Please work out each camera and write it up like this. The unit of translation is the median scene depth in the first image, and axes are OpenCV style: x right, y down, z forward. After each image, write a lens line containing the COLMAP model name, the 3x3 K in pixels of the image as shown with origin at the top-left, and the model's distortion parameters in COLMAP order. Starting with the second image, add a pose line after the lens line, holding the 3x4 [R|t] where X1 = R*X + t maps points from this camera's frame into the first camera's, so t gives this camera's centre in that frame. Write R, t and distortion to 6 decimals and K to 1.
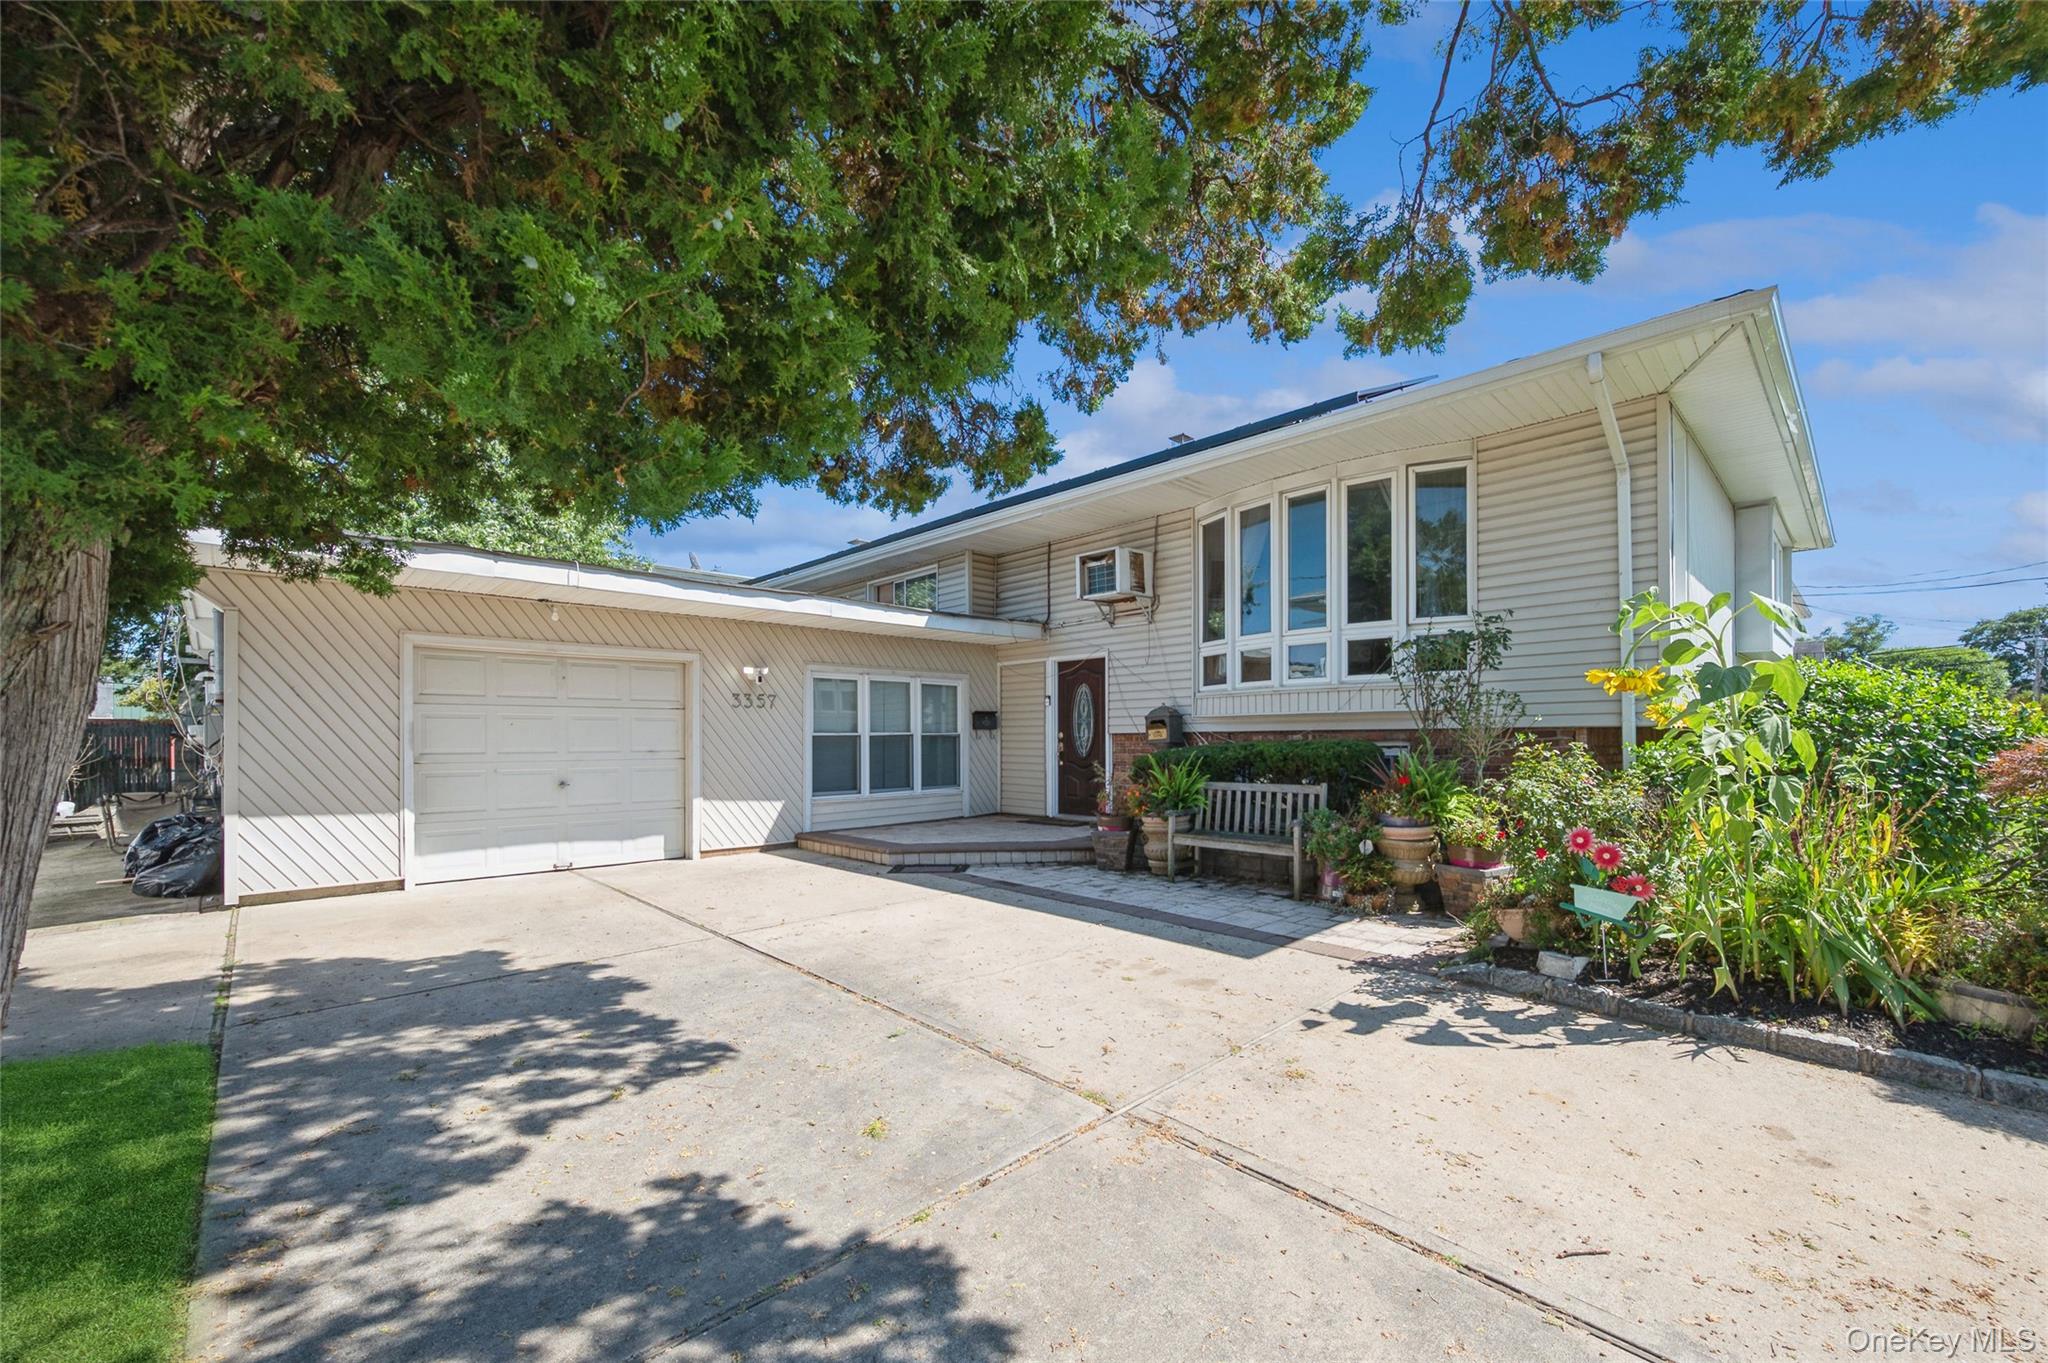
lens RADIAL K [[823.9, 0, 1062.7], [0, 823.9, 721.9], [0, 0, 1]] dist [-0.002683, -0.000189]
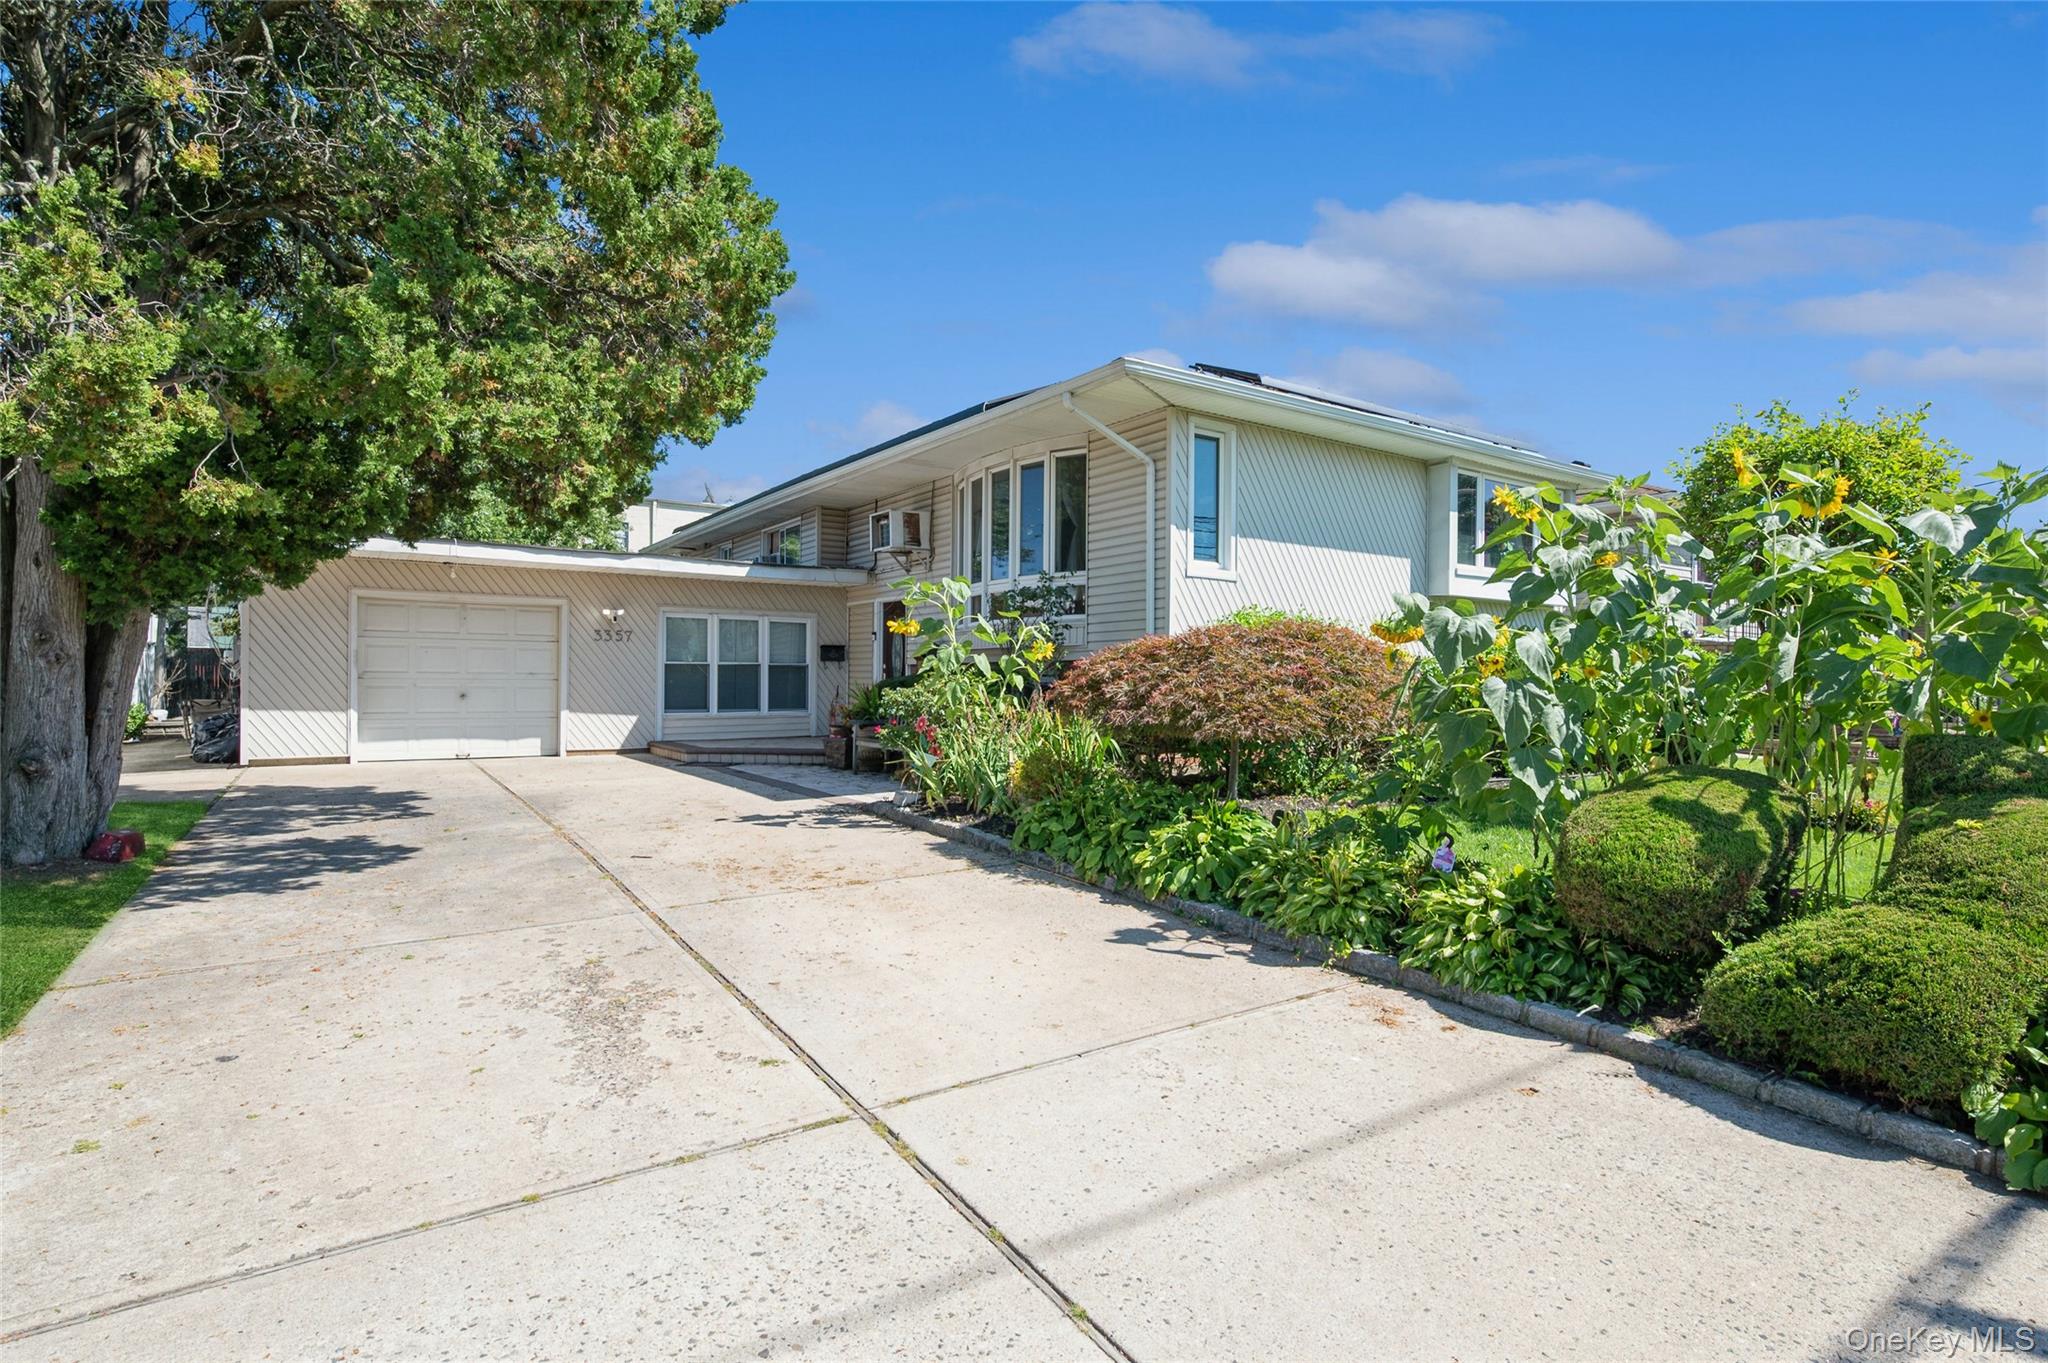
lens RADIAL K [[1004.0, 0, 1028.1], [0, 1004.0, 670.5], [0, 0, 1]] dist [0.000818, 0.000027]
pose [[0.984780, 0.012285, -0.173370, 0.527967], [-0.010164, 0.999862, 0.013117, 0.001371], [0.173507, -0.011155, 0.984769, -0.417821]]
